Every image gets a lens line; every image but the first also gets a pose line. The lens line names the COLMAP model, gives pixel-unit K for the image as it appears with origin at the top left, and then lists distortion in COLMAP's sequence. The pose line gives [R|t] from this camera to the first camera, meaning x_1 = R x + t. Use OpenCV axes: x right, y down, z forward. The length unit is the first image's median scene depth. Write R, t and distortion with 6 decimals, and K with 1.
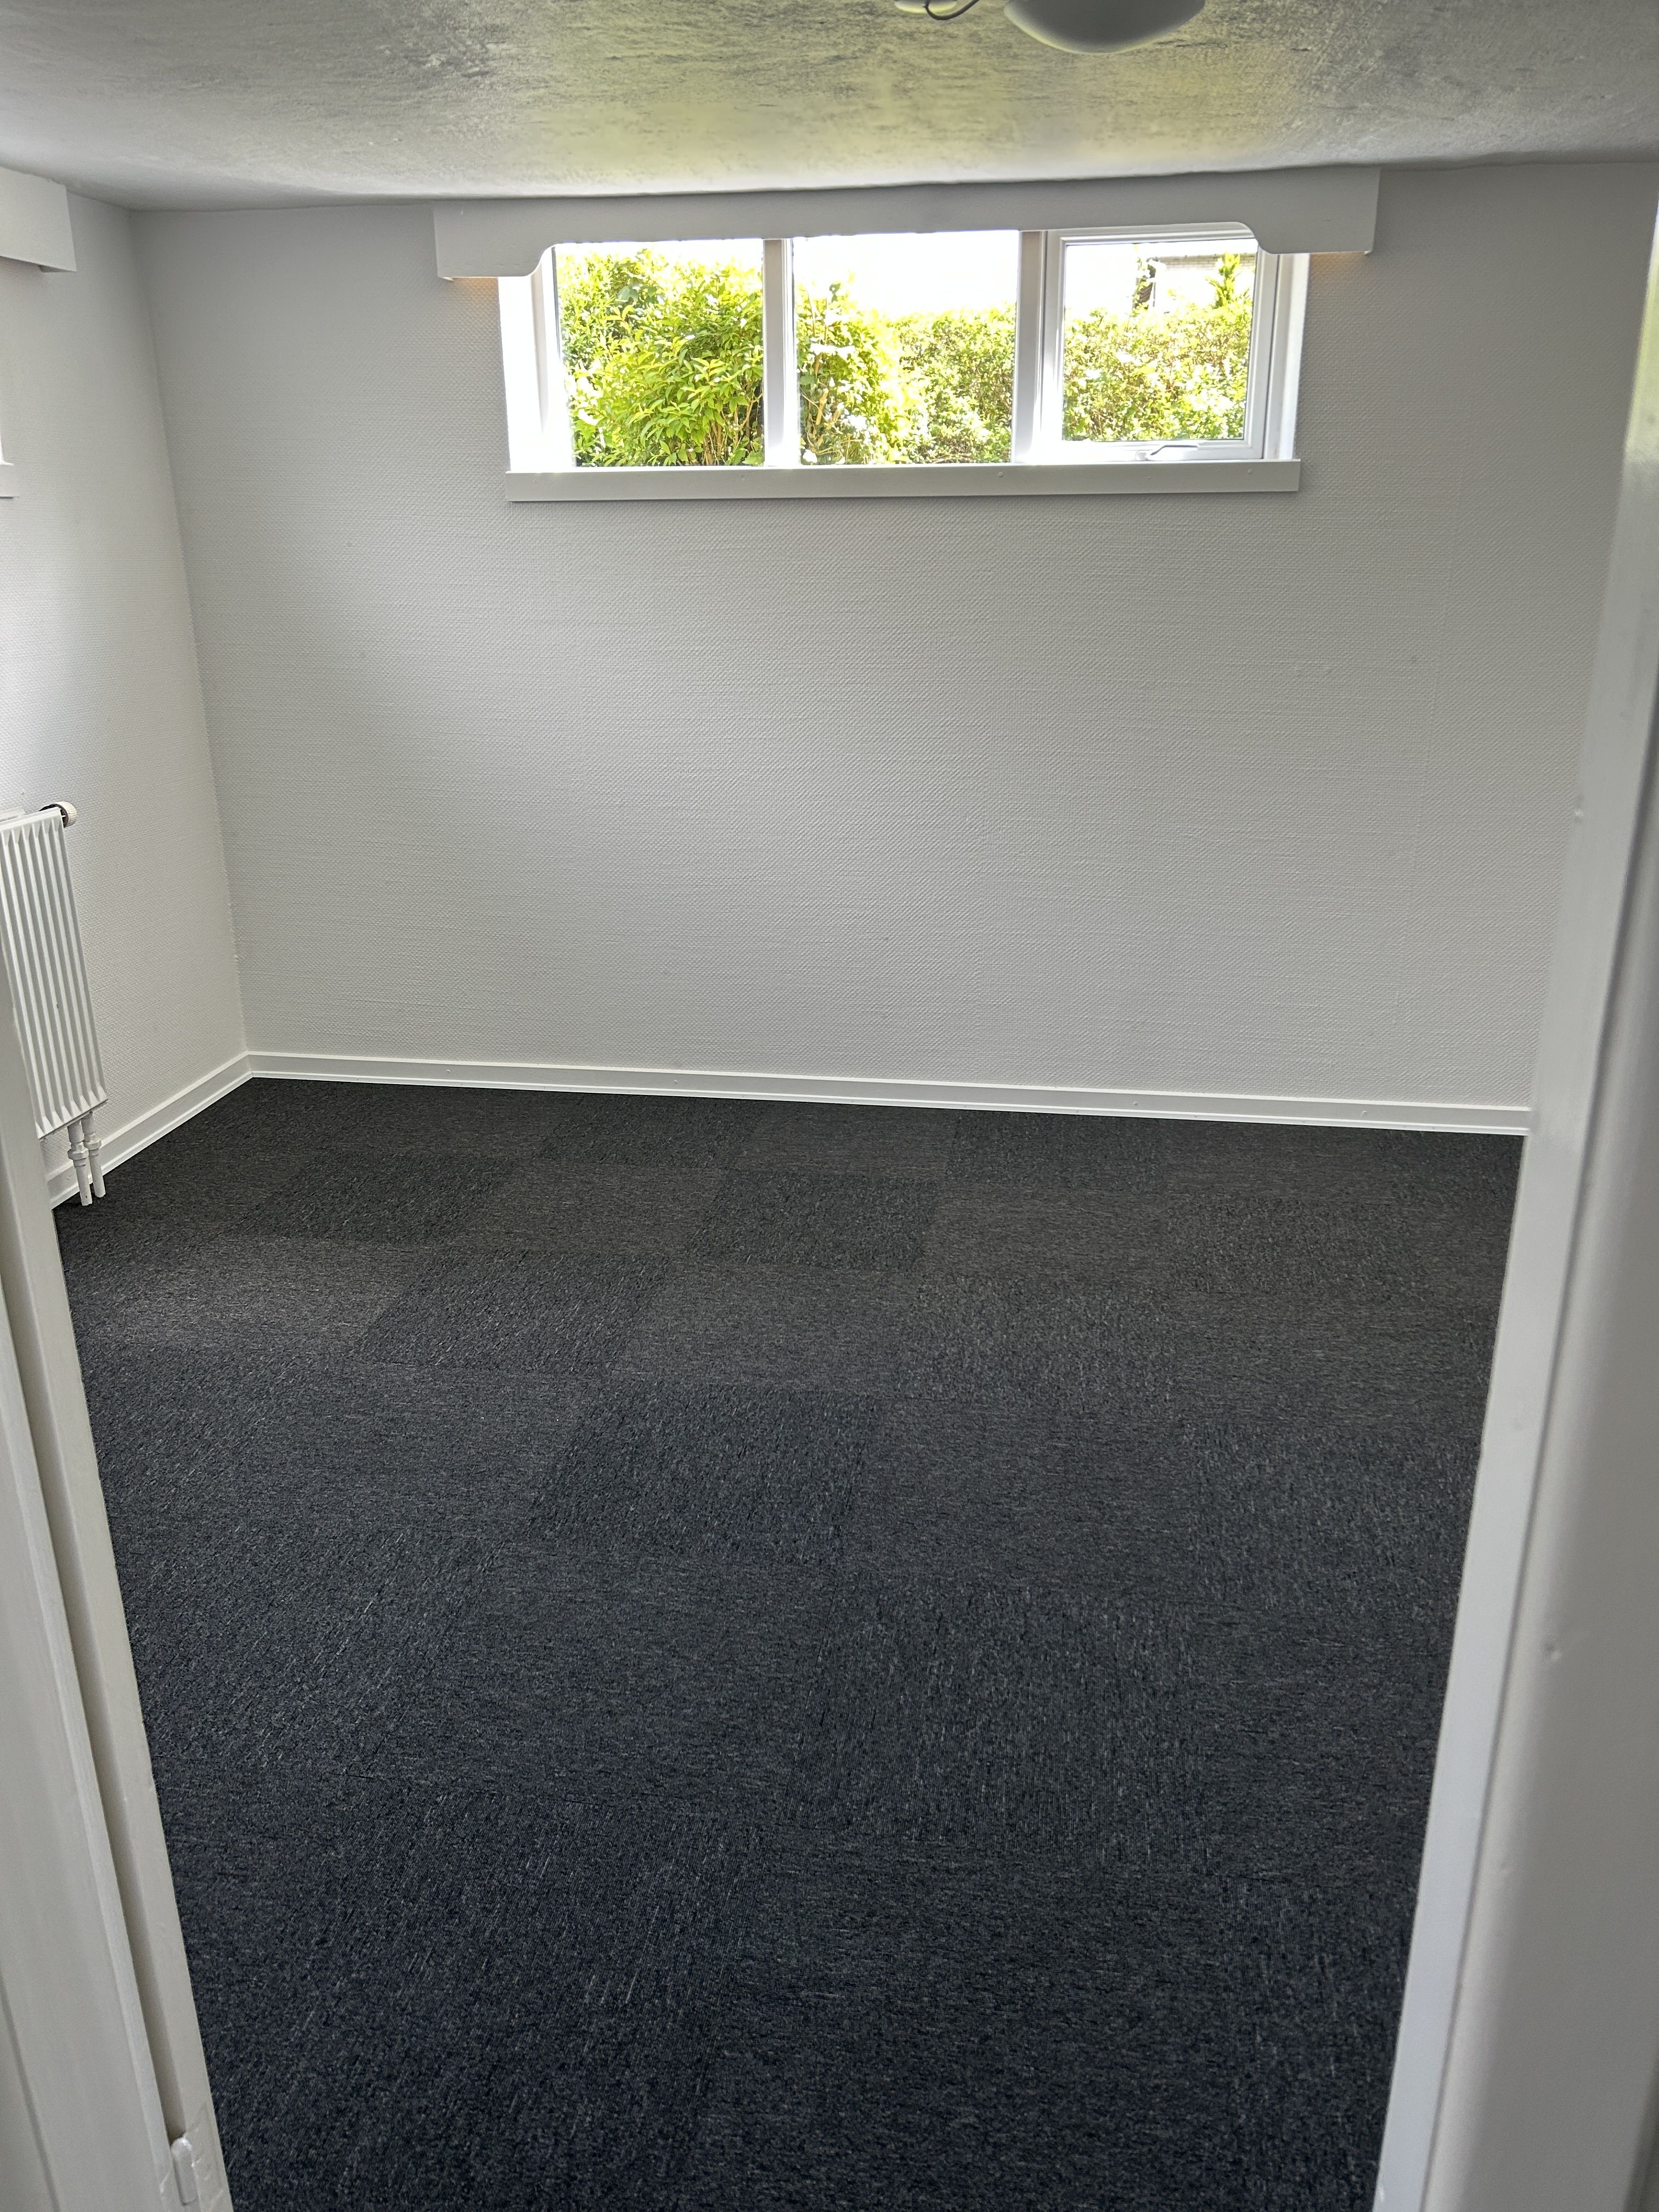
lens RADIAL K [[1680.4, 0, 844.4], [0, 1680.4, 1106.5], [0, 0, 1]] dist [-0.002329, -0.004305]
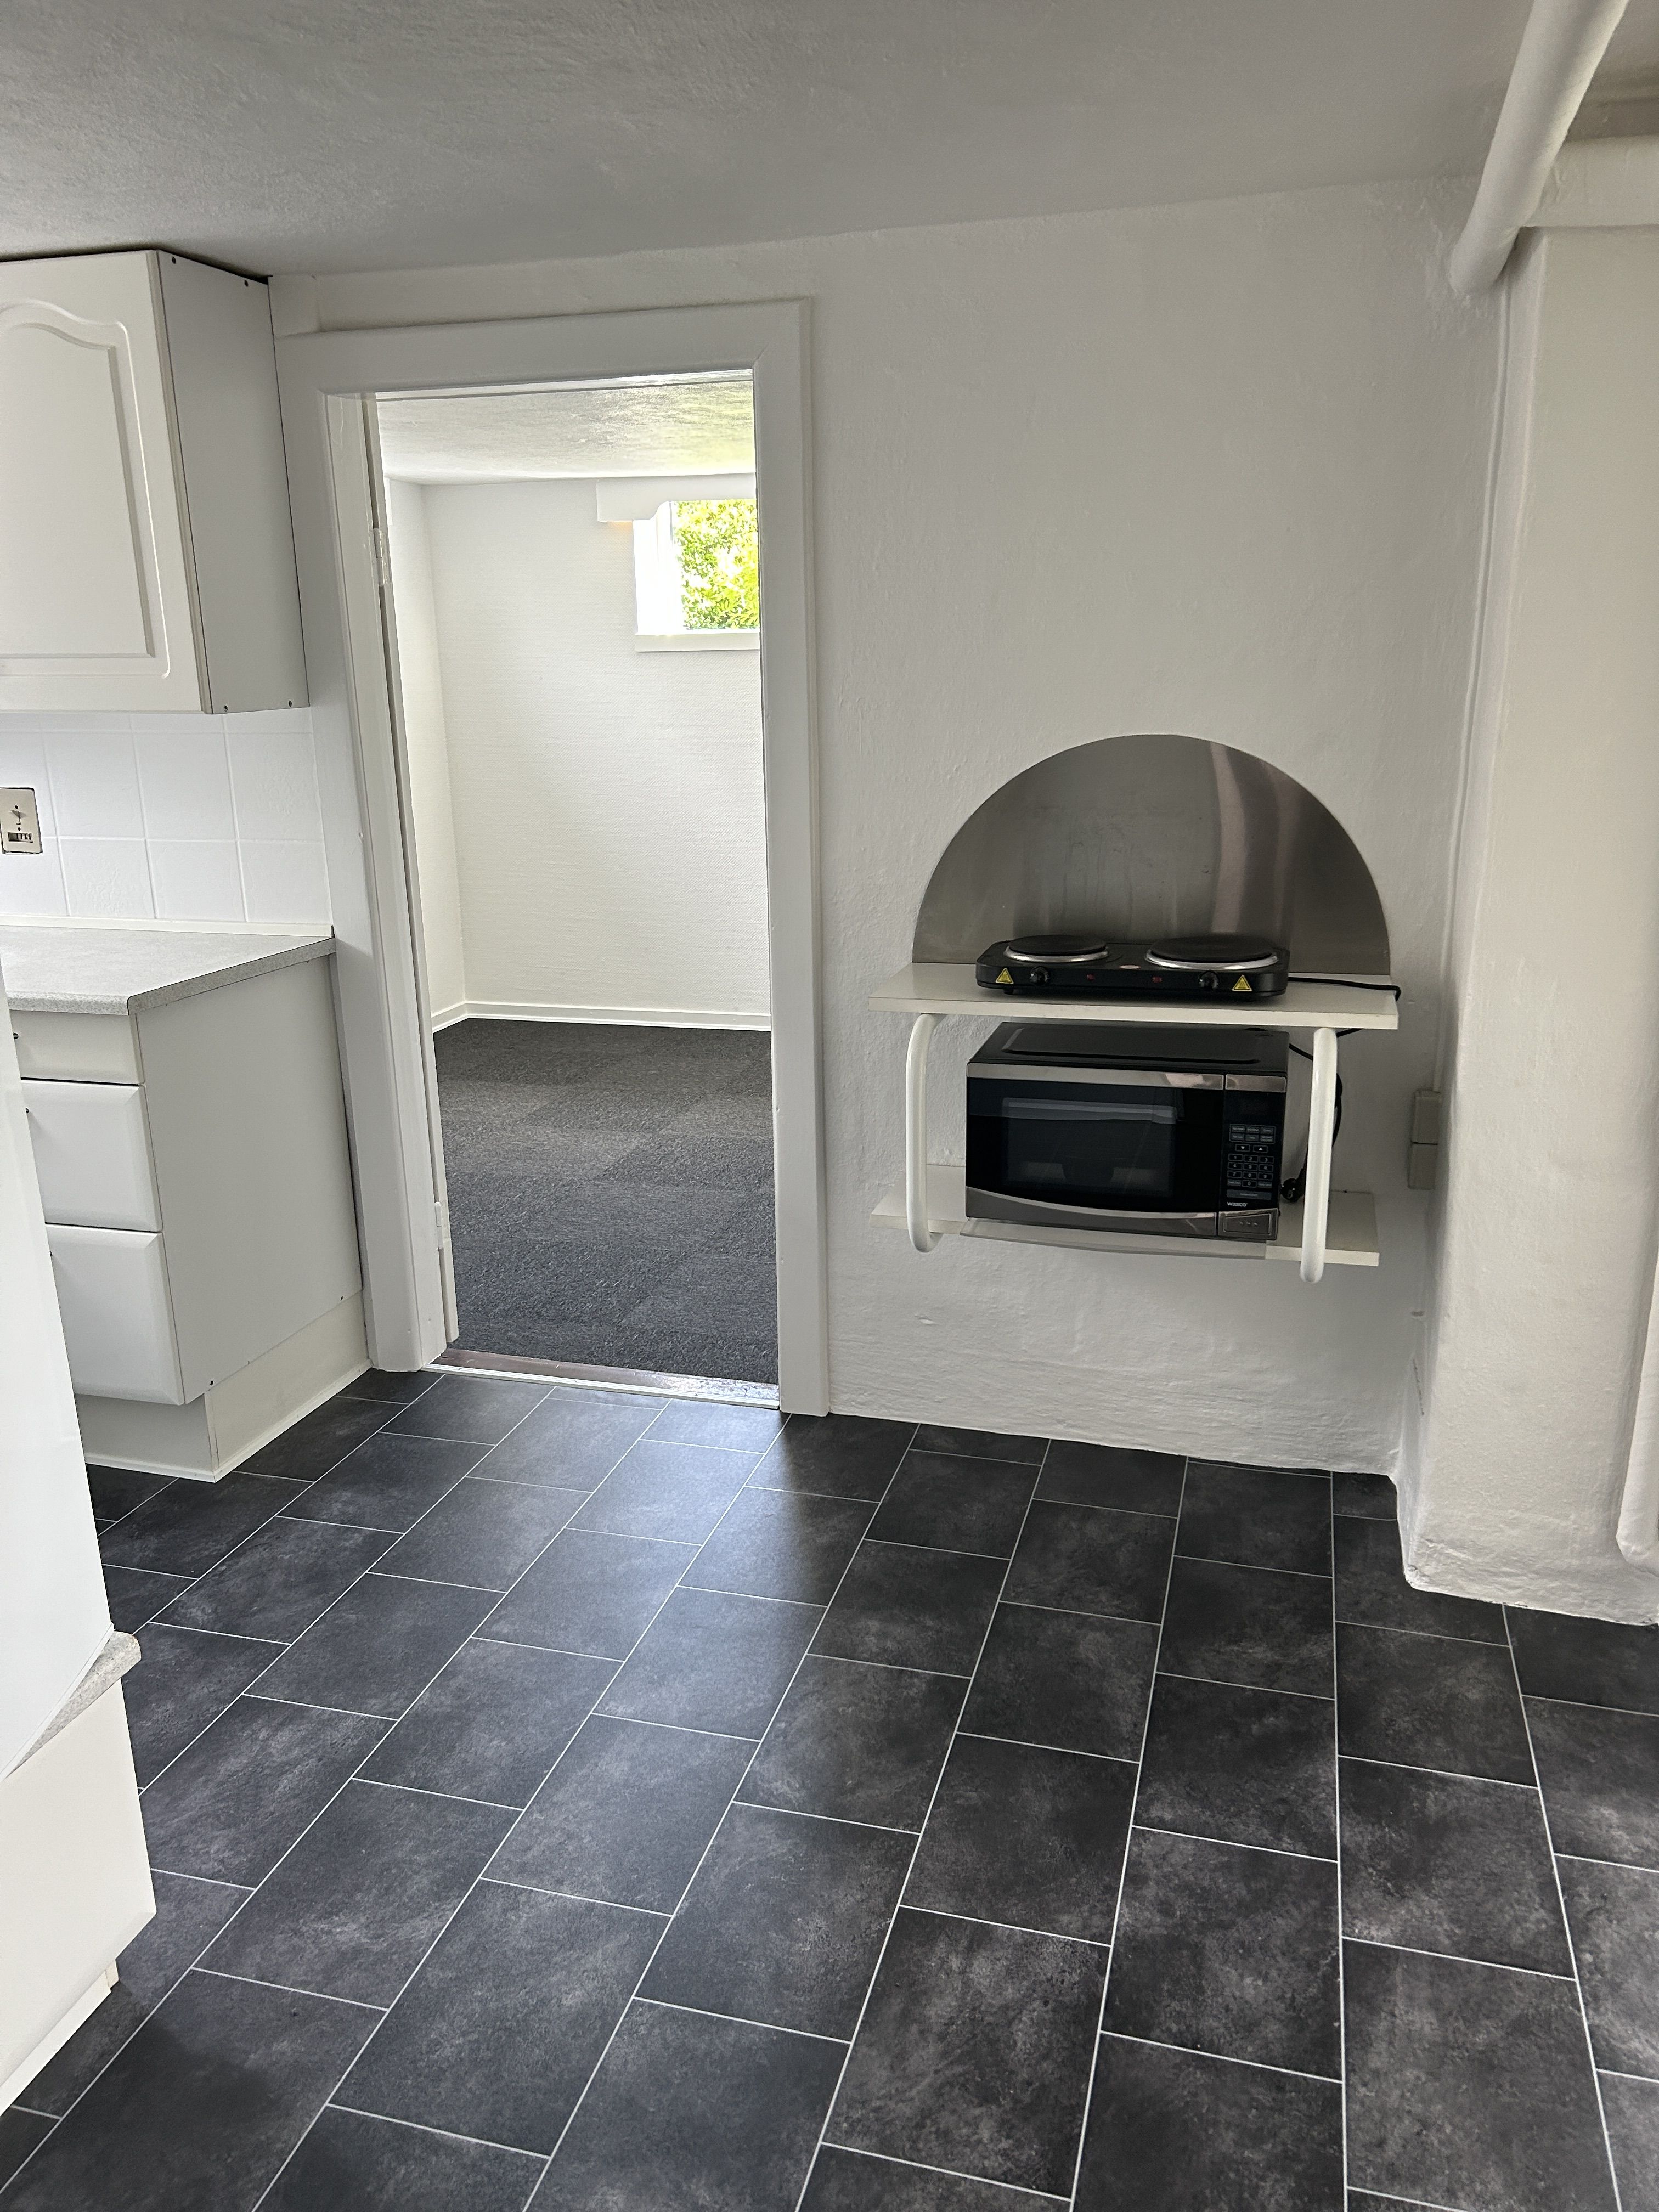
lens RADIAL K [[1680.4, 0, 844.4], [0, 1680.4, 1106.5], [0, 0, 1]] dist [-0.002329, -0.004305]
pose [[0.993331, 0.016354, -0.114128, 0.197087], [-0.024970, 0.996910, -0.074476, 0.196632], [0.112557, 0.076829, 0.990671, -0.566715]]
